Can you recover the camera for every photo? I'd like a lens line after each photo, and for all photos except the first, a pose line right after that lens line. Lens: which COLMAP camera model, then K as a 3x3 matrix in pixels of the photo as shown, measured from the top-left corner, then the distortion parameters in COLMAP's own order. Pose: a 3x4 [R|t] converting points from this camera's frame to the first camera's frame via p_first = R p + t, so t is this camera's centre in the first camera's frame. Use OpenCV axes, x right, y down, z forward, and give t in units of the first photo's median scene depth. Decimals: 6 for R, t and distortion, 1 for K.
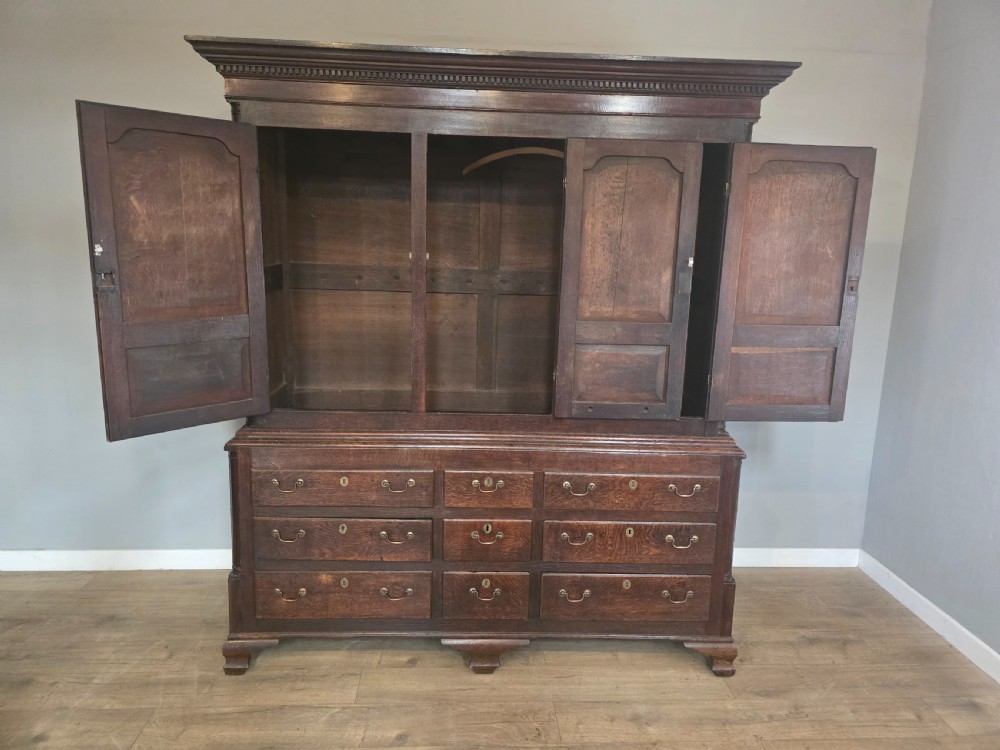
lens RADIAL K [[666.9, 0, 501.5], [0, 666.9, 366.6], [0, 0, 1]] dist [0.075936, -0.076870]
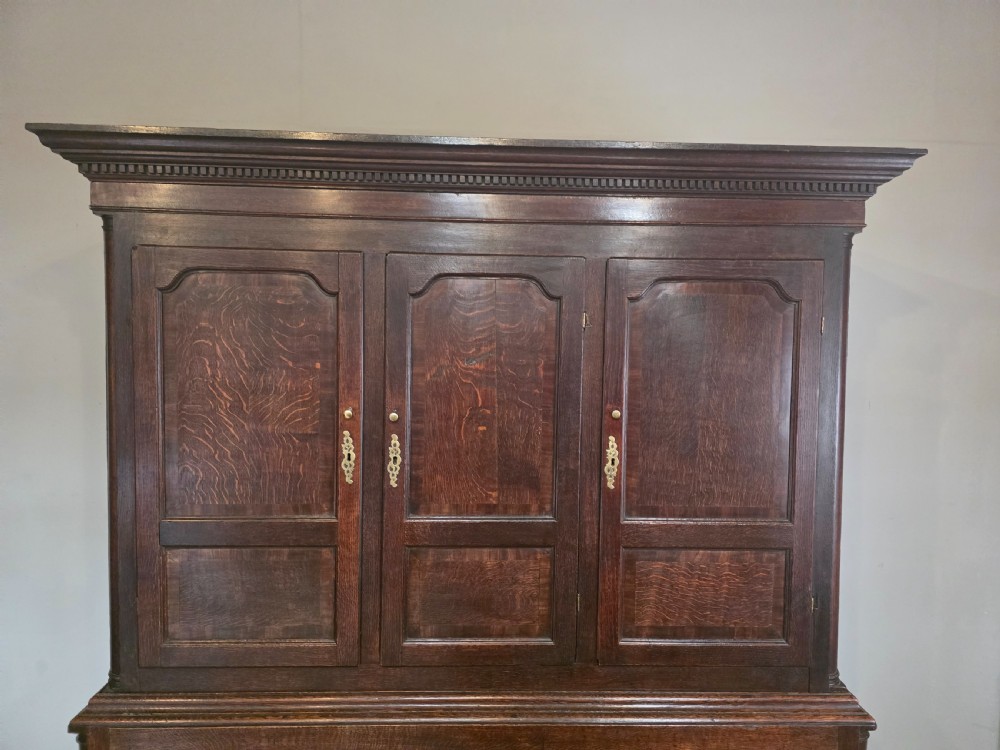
lens RADIAL K [[648.1, 0, 506.0], [0, 648.1, 364.9], [0, 0, 1]] dist [0.055680, -0.054197]
pose [[0.999921, -0.012027, -0.003607, 0.013139], [0.011407, 0.990170, -0.139406, -0.127454], [0.005248, 0.139354, 0.990229, 0.326434]]
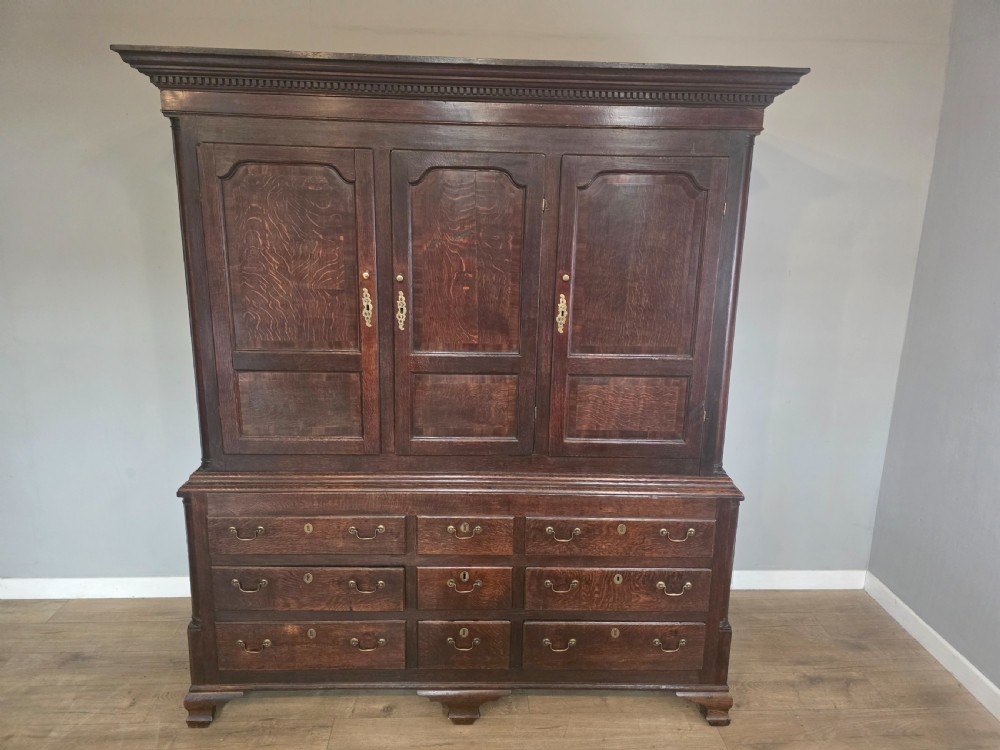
lens RADIAL K [[666.9, 0, 506.7], [0, 666.9, 366.3], [0, 0, 1]] dist [0.075936, -0.076870]
pose [[0.999968, -0.004487, -0.006602, 0.045163], [0.004791, 0.998895, 0.046759, -0.092267], [0.006385, -0.046789, 0.998884, 0.085389]]
